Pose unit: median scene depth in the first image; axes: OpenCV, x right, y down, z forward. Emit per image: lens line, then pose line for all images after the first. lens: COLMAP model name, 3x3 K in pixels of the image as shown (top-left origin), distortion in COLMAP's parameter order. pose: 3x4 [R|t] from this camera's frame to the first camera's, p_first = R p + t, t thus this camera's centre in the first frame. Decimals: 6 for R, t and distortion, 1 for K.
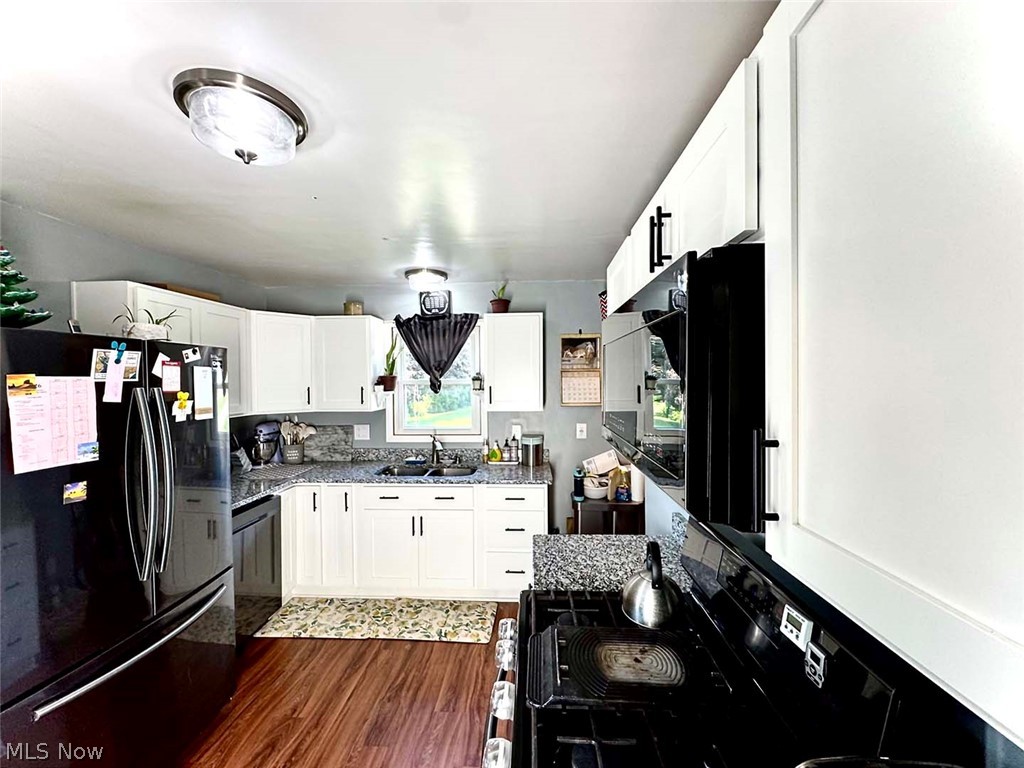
lens RADIAL K [[407.2, 0, 511.9], [0, 407.2, 385.2], [0, 0, 1]] dist [-0.006093, 0.000649]
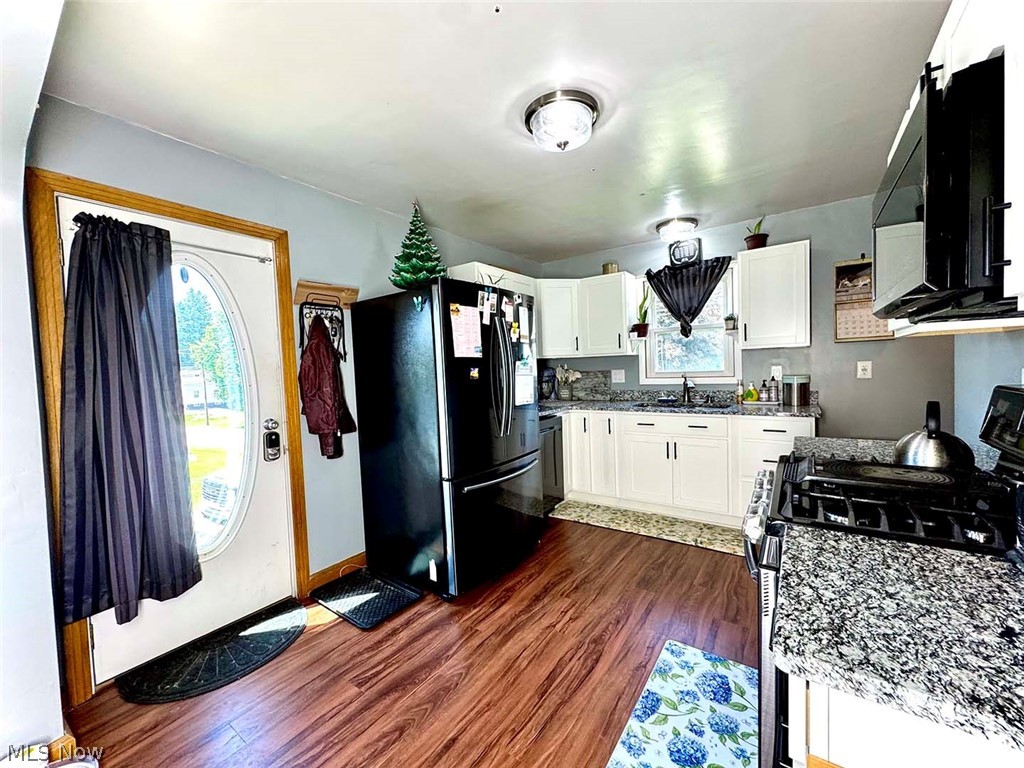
lens RADIAL K [[407.2, 0, 511.3], [0, 407.2, 385.3], [0, 0, 1]] dist [-0.006093, 0.000649]
pose [[0.842033, -0.002148, -0.539422, 0.001549], [0.024130, 0.999141, 0.033688, 0.116235], [0.538887, -0.041383, 0.841361, -0.176361]]
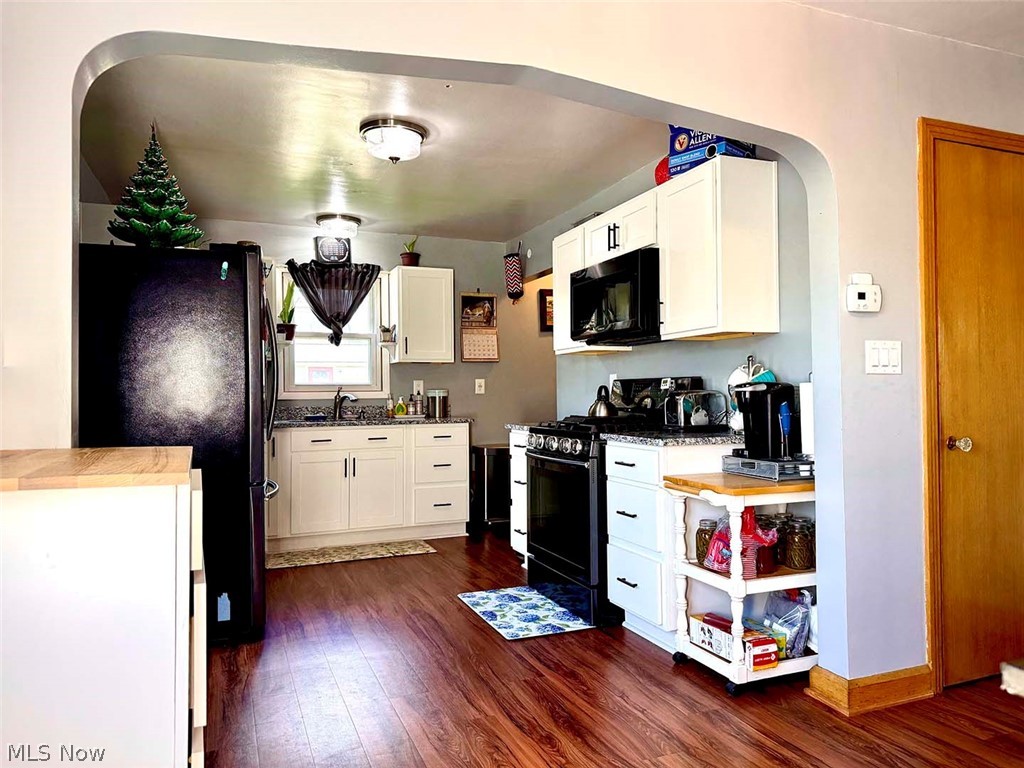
lens RADIAL K [[706.9, 0, 511.3], [0, 706.9, 384.4], [0, 0, 1]] dist [0.099864, 0.000301]
pose [[0.906575, 0.005114, 0.422013, -0.611272], [0.009805, 0.999401, -0.033174, 0.199571], [-0.421931, 0.034213, 0.905982, -0.783259]]
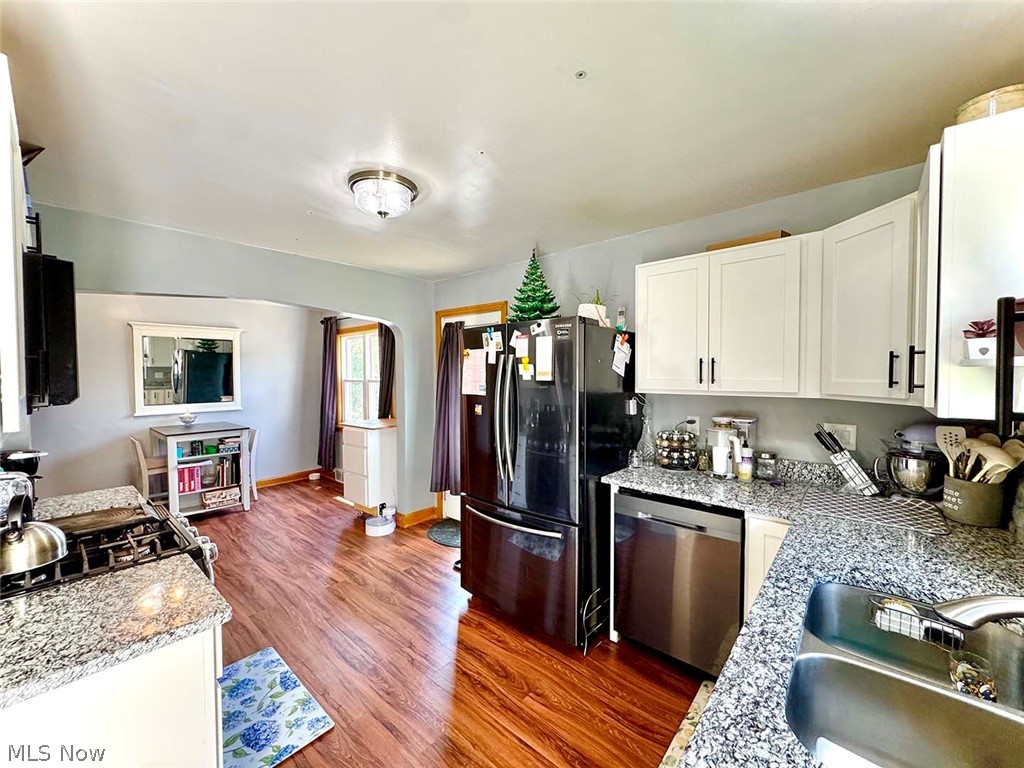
lens RADIAL K [[407.2, 0, 513.1], [0, 407.2, 383.5], [0, 0, 1]] dist [-0.006093, 0.000649]
pose [[-0.616910, 0.029350, -0.786486, 0.151614], [-0.004344, 0.999162, 0.040694, 0.027443], [0.787022, 0.028521, -0.616266, 1.034285]]
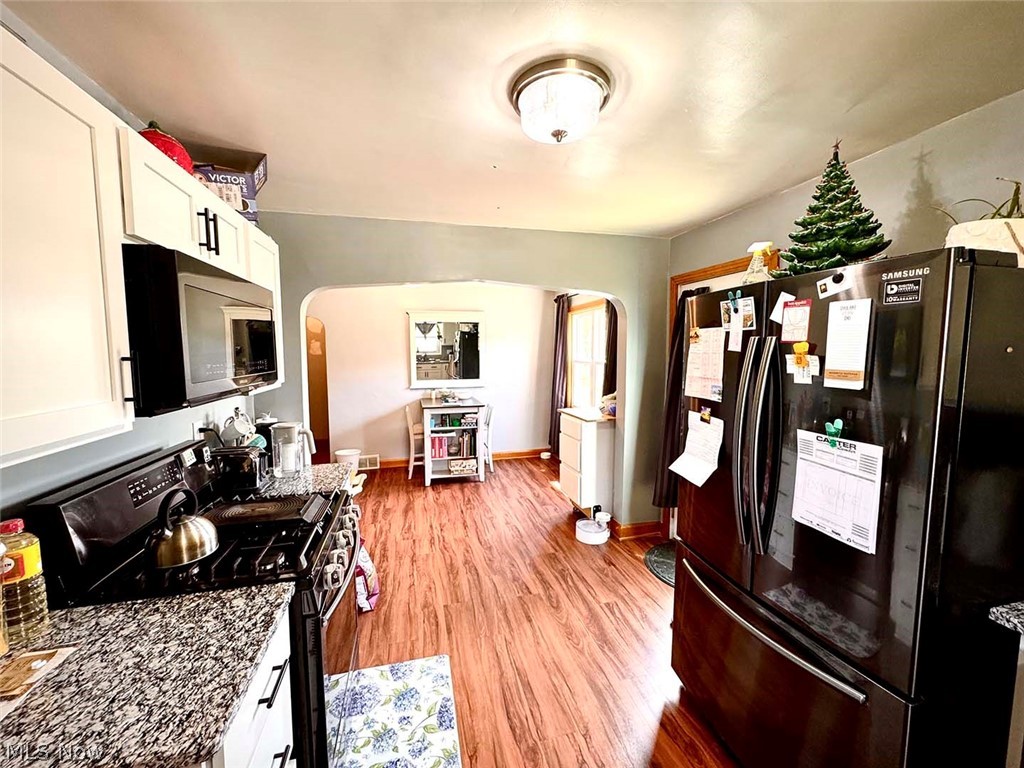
lens RADIAL K [[407.2, 0, 512.0], [0, 407.2, 384.9], [0, 0, 1]] dist [-0.006093, 0.000649]
pose [[-0.956128, 0.033324, -0.291047, -0.068422], [0.002784, 0.994498, 0.104719, 0.008719], [0.292935, 0.099315, -0.950960, 0.885621]]
